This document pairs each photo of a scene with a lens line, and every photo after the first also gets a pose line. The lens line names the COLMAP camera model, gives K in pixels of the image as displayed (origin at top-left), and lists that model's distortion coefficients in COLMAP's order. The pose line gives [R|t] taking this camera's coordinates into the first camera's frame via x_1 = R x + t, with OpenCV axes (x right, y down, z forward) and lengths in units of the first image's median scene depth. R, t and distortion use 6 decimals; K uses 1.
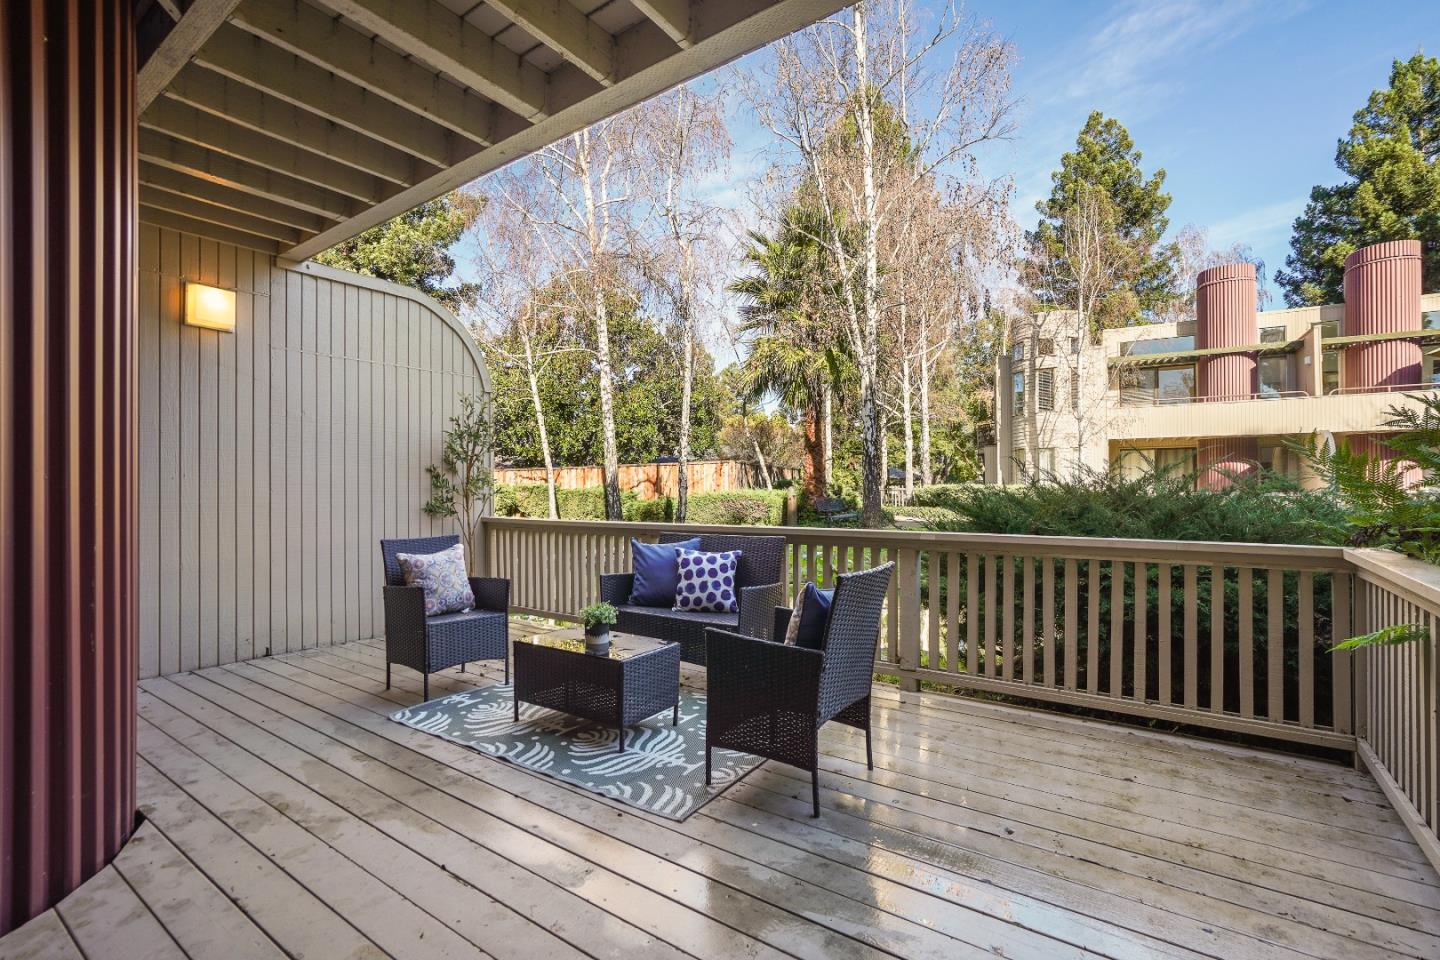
lens RADIAL K [[662.7, 0, 711.5], [0, 662.7, 484.9], [0, 0, 1]] dist [0.001471, 0.000282]
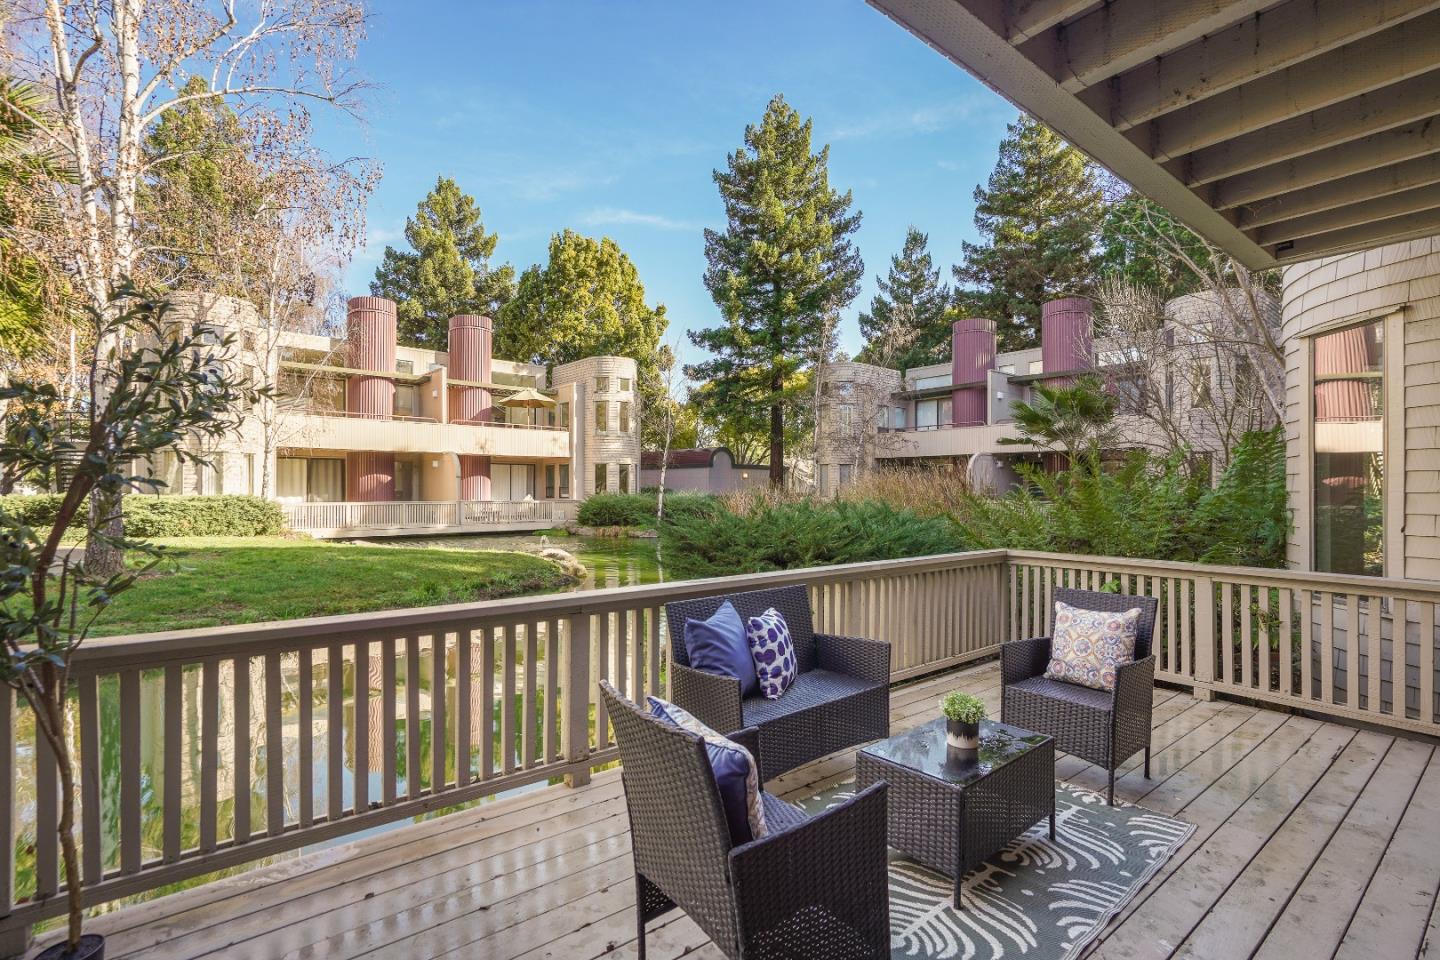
lens RADIAL K [[662.7, 0, 721.3], [0, 662.7, 478.3], [0, 0, 1]] dist [0.001471, 0.000282]
pose [[0.279171, 0.019657, 0.960040, -0.126907], [-0.001838, 0.999800, -0.019937, -0.006140], [-0.960240, 0.003802, 0.279151, 0.134159]]
